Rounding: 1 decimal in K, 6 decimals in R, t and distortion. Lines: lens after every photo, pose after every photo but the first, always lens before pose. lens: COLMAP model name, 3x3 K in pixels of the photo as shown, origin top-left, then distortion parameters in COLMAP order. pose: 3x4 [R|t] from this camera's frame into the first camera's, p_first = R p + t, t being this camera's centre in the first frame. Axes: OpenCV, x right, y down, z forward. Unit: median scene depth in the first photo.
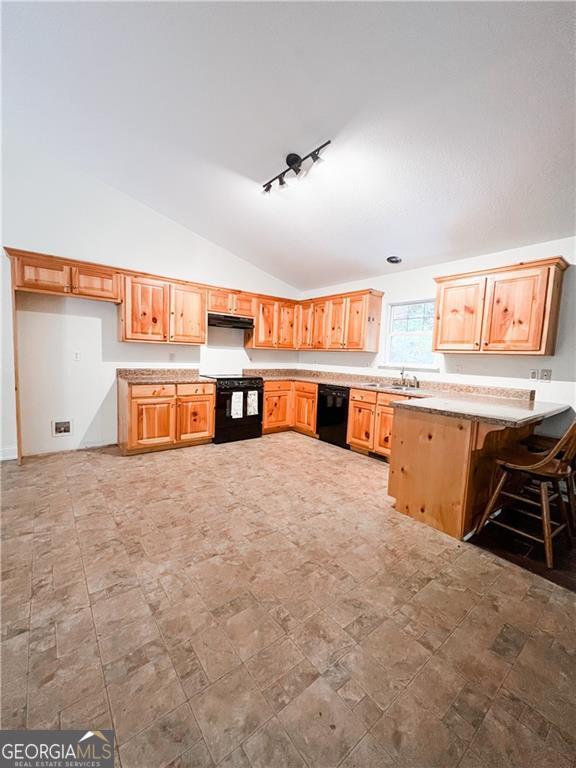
lens RADIAL K [[306.7, 0, 287.4], [0, 306.7, 383.8], [0, 0, 1]] dist [-0.001285, 0.000281]
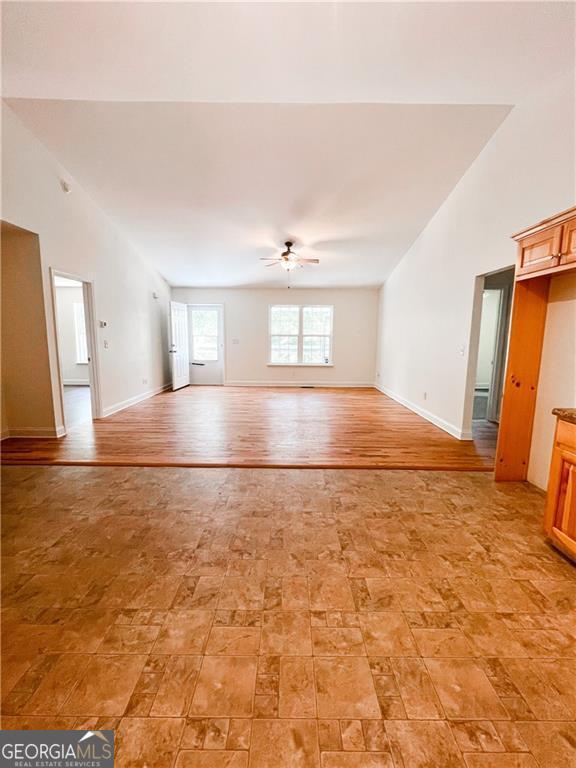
lens RADIAL K [[329.4, 0, 287.0], [0, 329.4, 383.4], [0, 0, 1]] dist [-0.002310, 0.000683]
pose [[-0.620209, 0.065318, -0.781712, 0.185800], [-0.111549, 0.979056, 0.170310, -0.085246], [0.776465, 0.192828, -0.599934, 0.840646]]
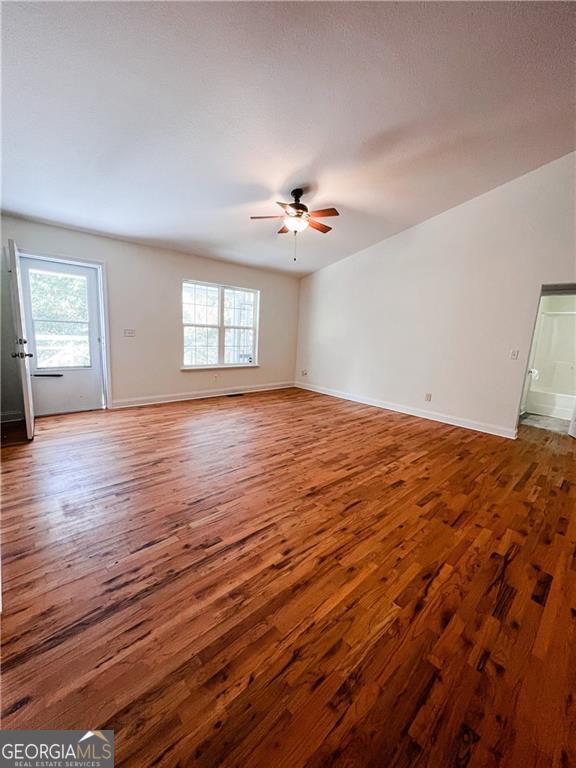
lens RADIAL K [[306.7, 0, 290.3], [0, 306.7, 386.0], [0, 0, 1]] dist [-0.001285, 0.000281]
pose [[0.088166, 0.140884, -0.986093, -0.039019], [-0.141009, 0.981744, 0.127655, 0.006529], [0.986075, 0.127793, 0.106422, -0.211281]]
